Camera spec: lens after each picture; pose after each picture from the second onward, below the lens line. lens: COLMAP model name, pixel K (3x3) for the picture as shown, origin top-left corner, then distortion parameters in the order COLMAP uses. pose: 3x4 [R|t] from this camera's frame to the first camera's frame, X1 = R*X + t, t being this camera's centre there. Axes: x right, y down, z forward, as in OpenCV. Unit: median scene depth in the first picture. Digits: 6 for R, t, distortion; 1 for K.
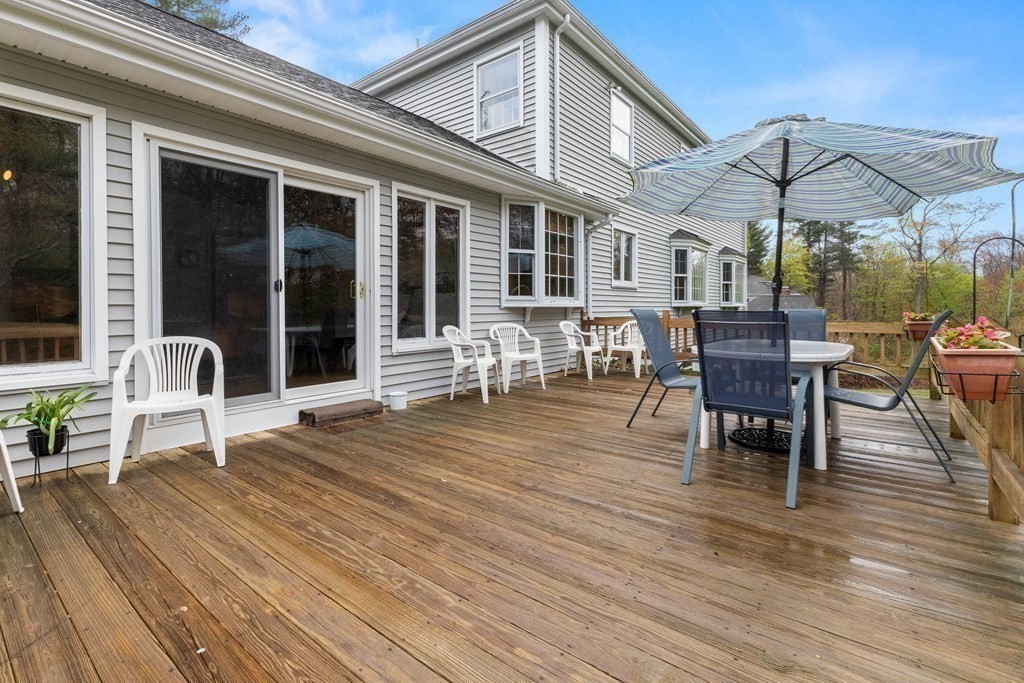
lens RADIAL K [[466.6, 0, 517.1], [0, 466.6, 308.1], [0, 0, 1]] dist [0.003977, 0.000509]
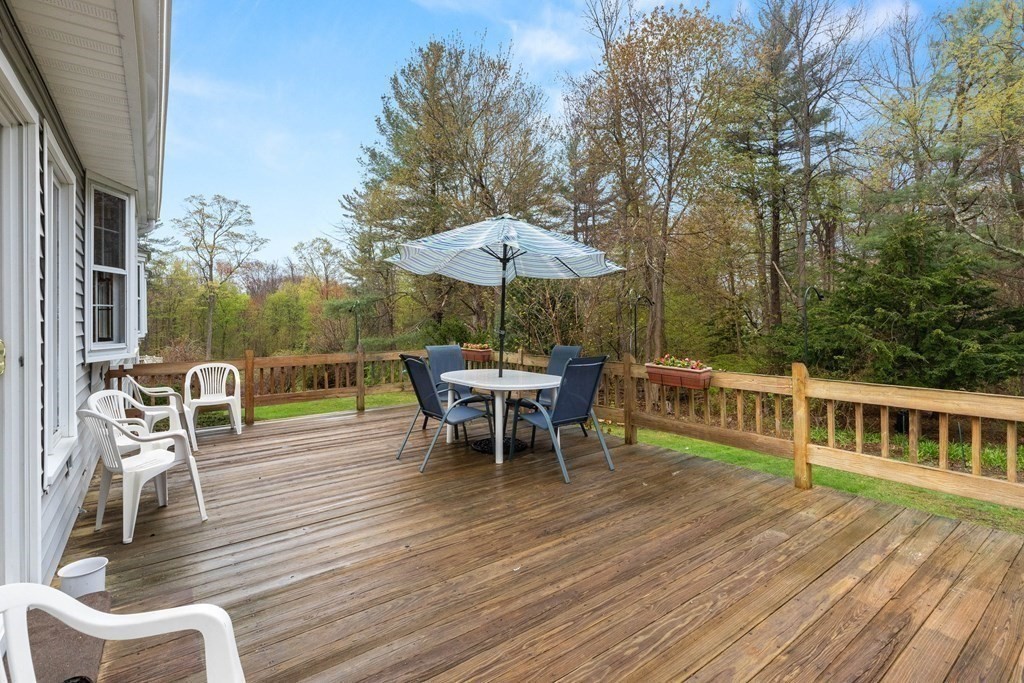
lens RADIAL K [[481.4, 0, 516.2], [0, 481.4, 317.4], [0, 0, 1]] dist [-0.004371, 0.000262]
pose [[0.271784, -0.002033, 0.962356, -1.082493], [0.014585, 0.999892, -0.002007, -0.120857], [-0.962248, 0.014582, 0.271785, 0.758734]]
